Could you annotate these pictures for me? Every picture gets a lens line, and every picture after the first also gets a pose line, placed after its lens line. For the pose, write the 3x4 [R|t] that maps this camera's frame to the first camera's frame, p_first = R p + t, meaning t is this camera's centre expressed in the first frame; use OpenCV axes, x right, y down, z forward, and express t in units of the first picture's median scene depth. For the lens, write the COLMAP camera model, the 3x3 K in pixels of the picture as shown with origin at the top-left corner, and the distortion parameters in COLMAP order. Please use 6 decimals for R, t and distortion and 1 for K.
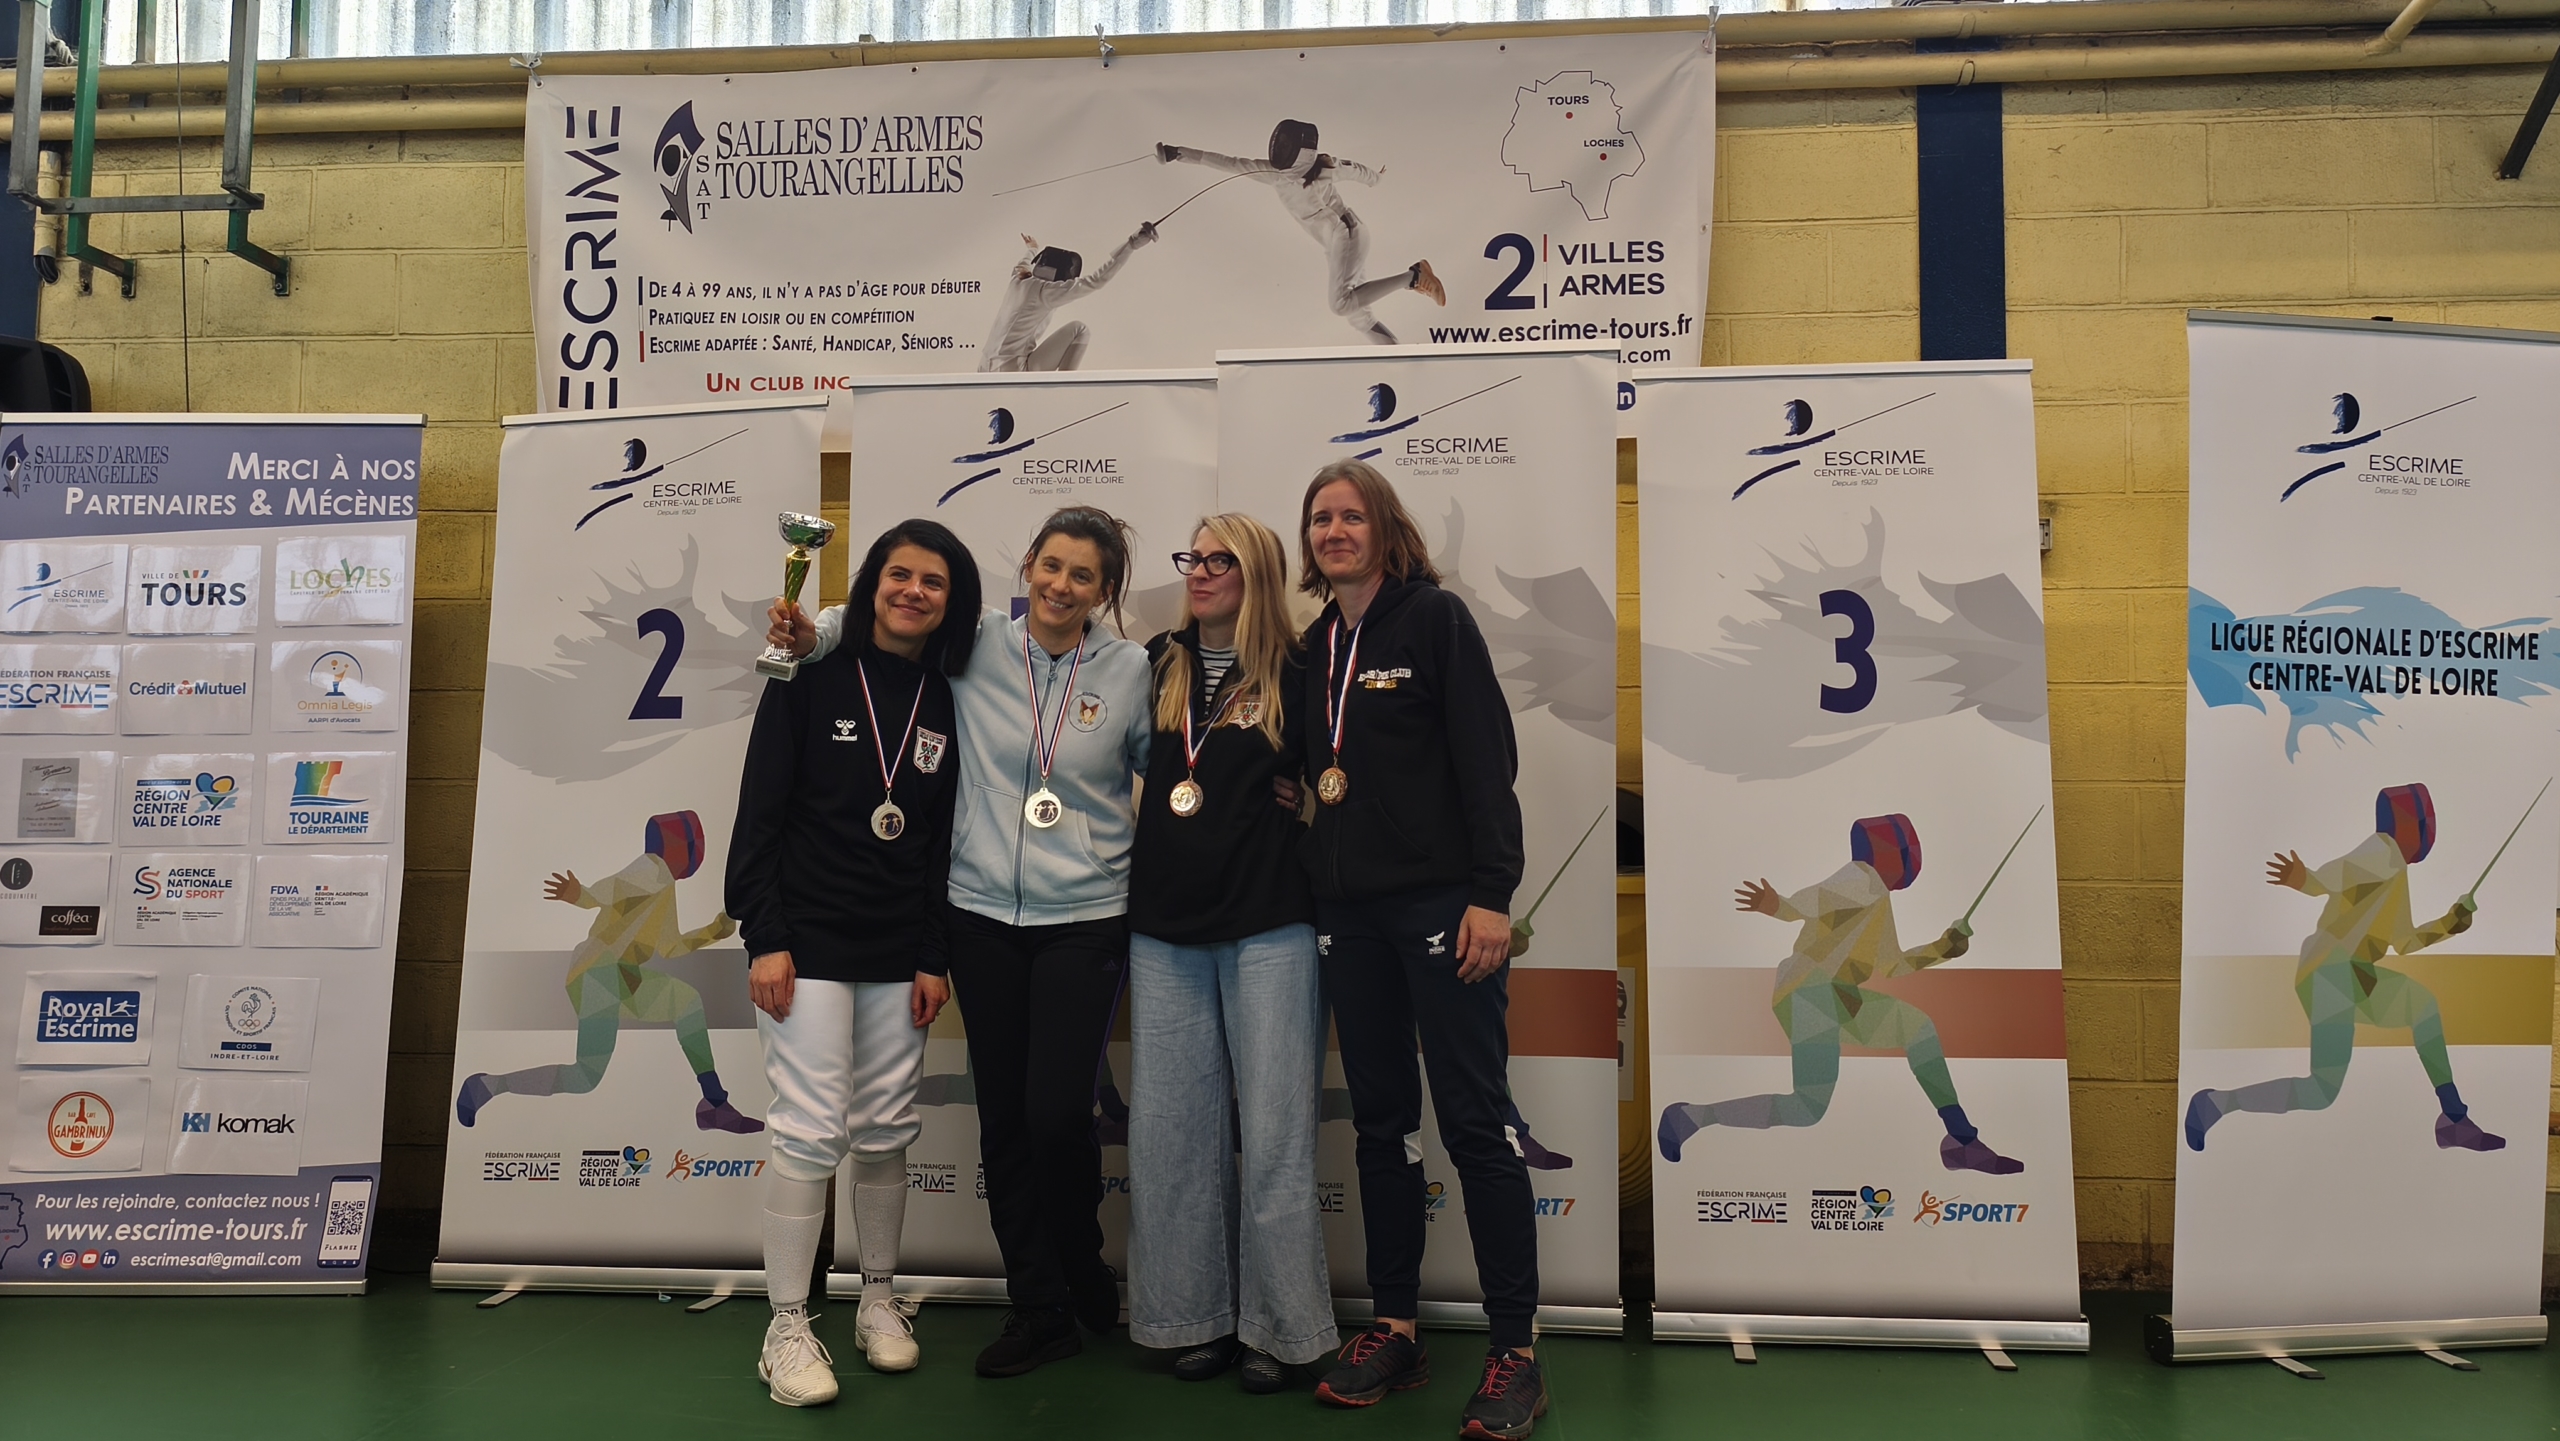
lens RADIAL K [[1783.5, 0, 1319.8], [0, 1783.5, 724.8], [0, 0, 1]] dist [0.026277, -0.036620]
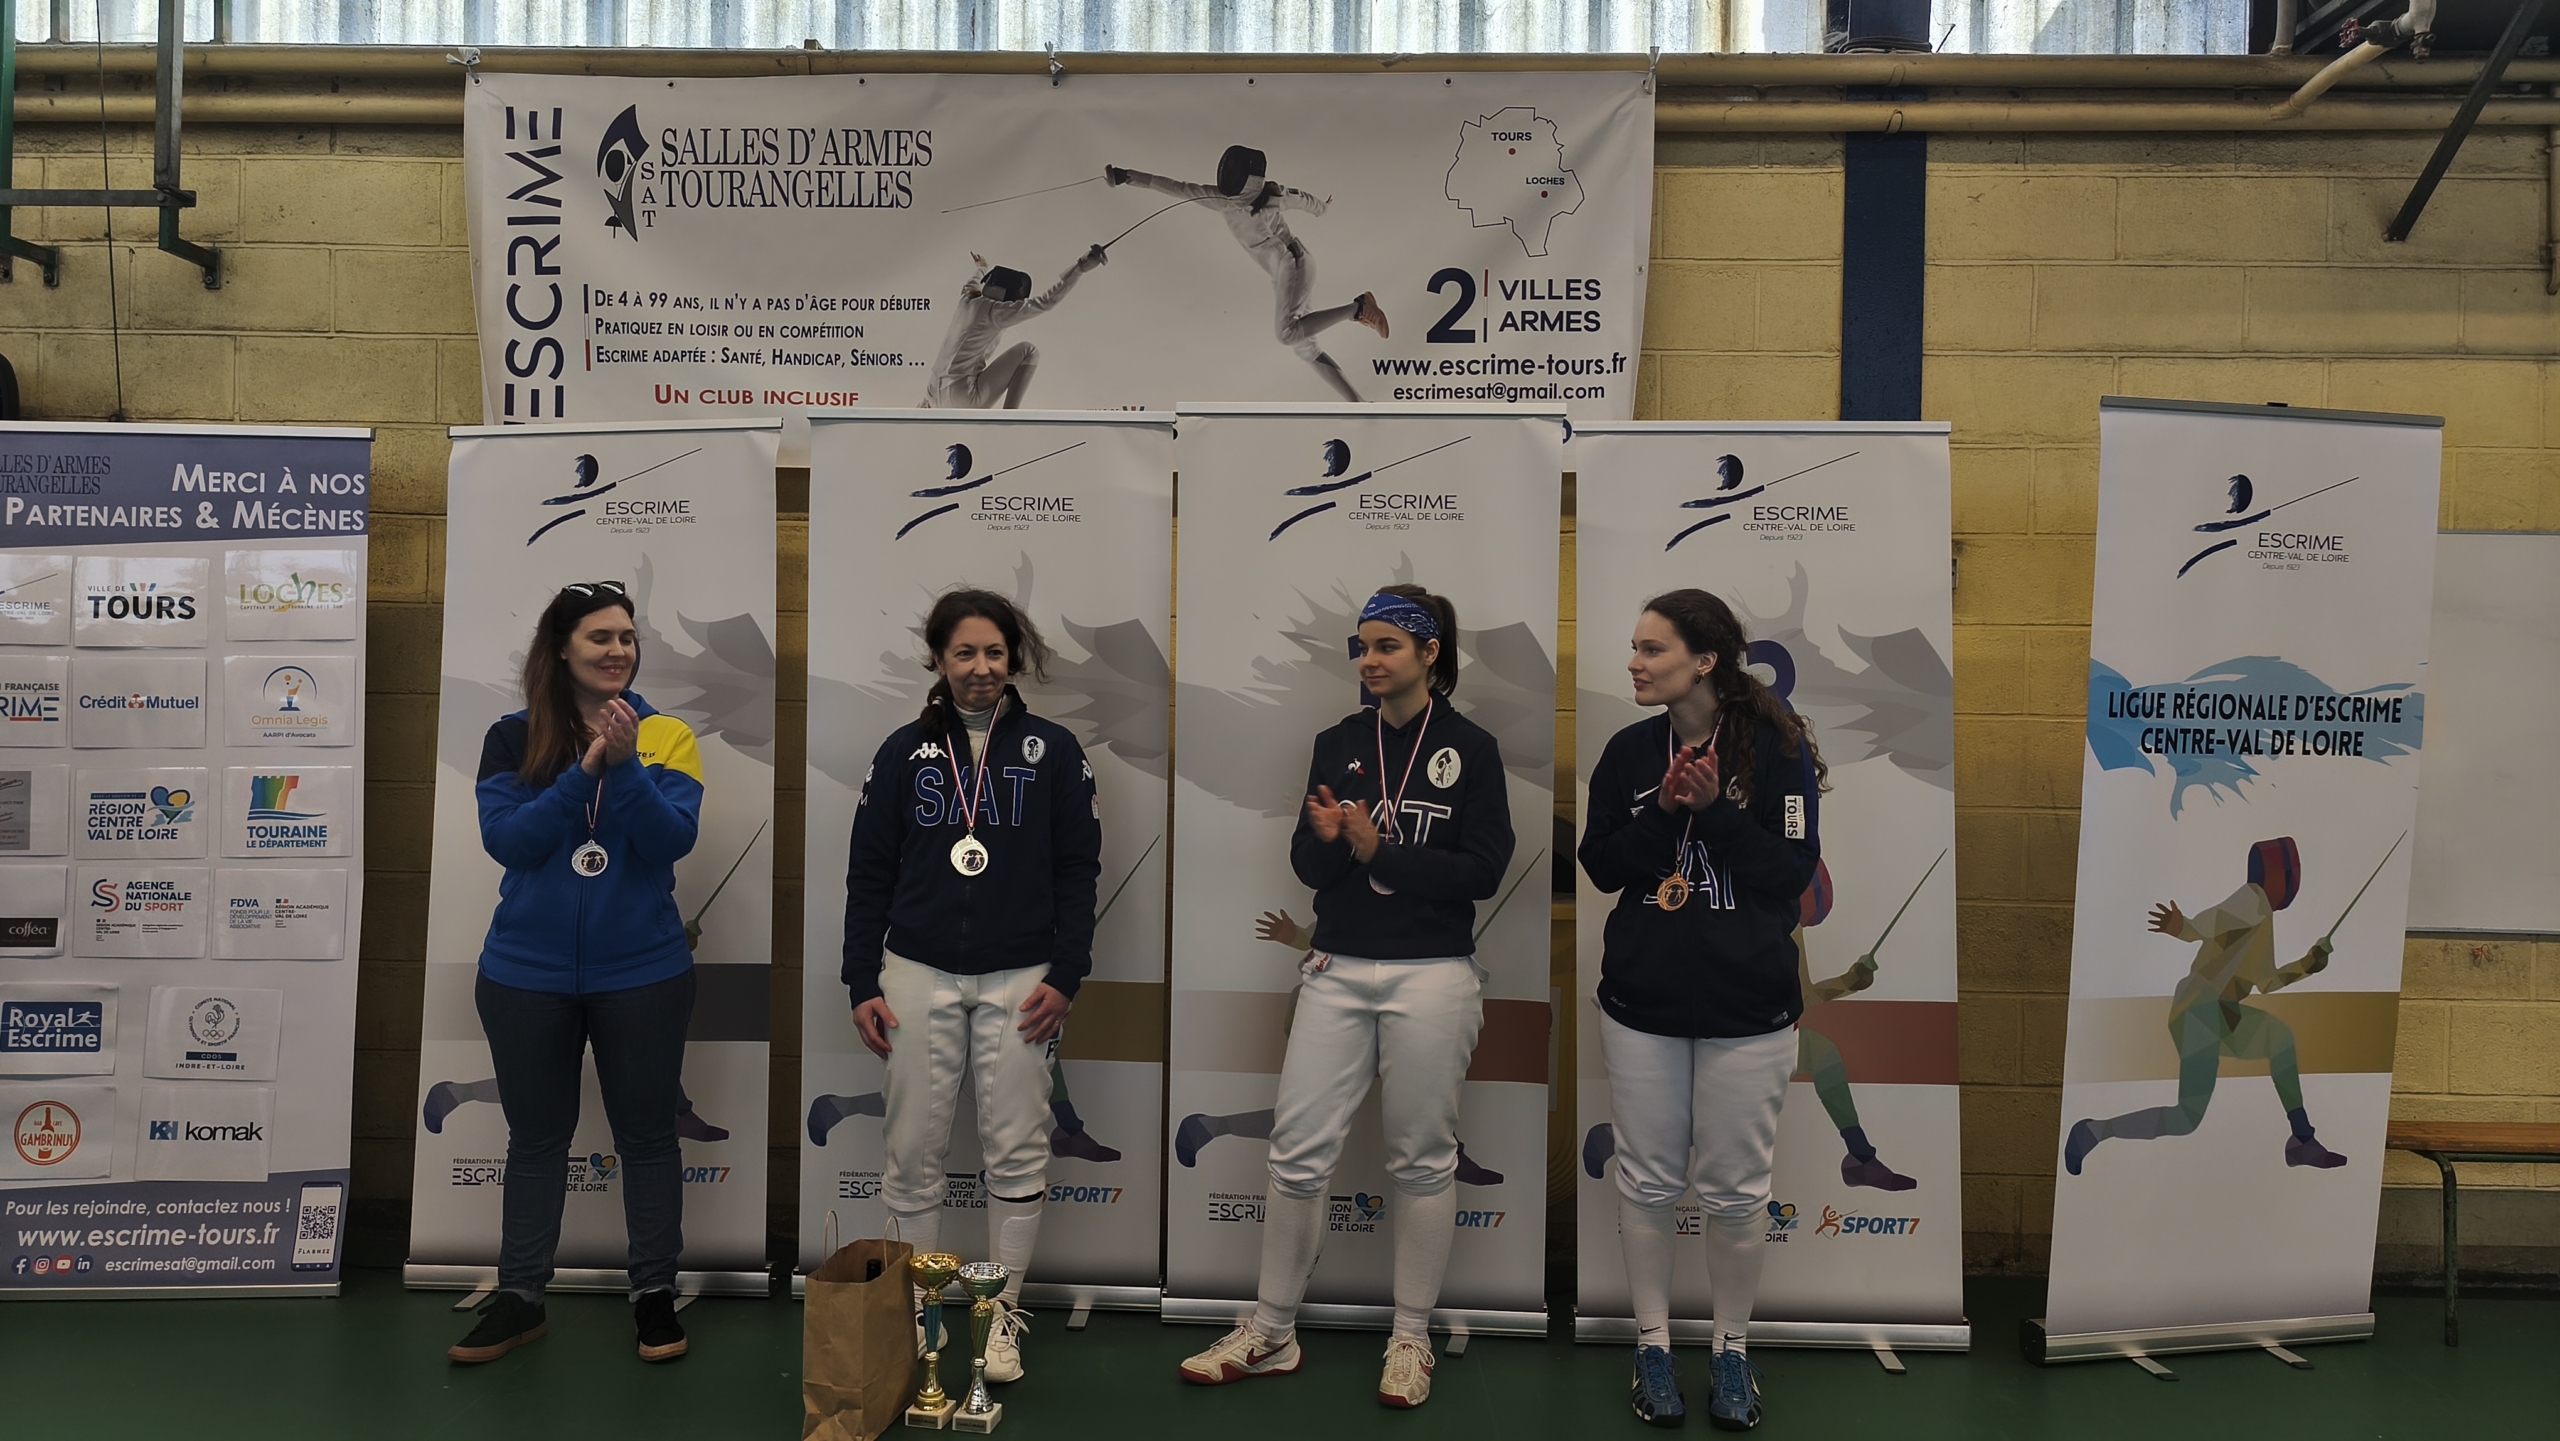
lens RADIAL K [[1783.5, 0, 1277.1], [0, 1783.5, 704.3], [0, 0, 1]] dist [0.026277, -0.036620]
pose [[0.998460, 0.011279, 0.054315, -0.047222], [-0.014994, 0.997540, 0.068475, -0.093940], [-0.053409, -0.069184, 0.996173, -0.034220]]
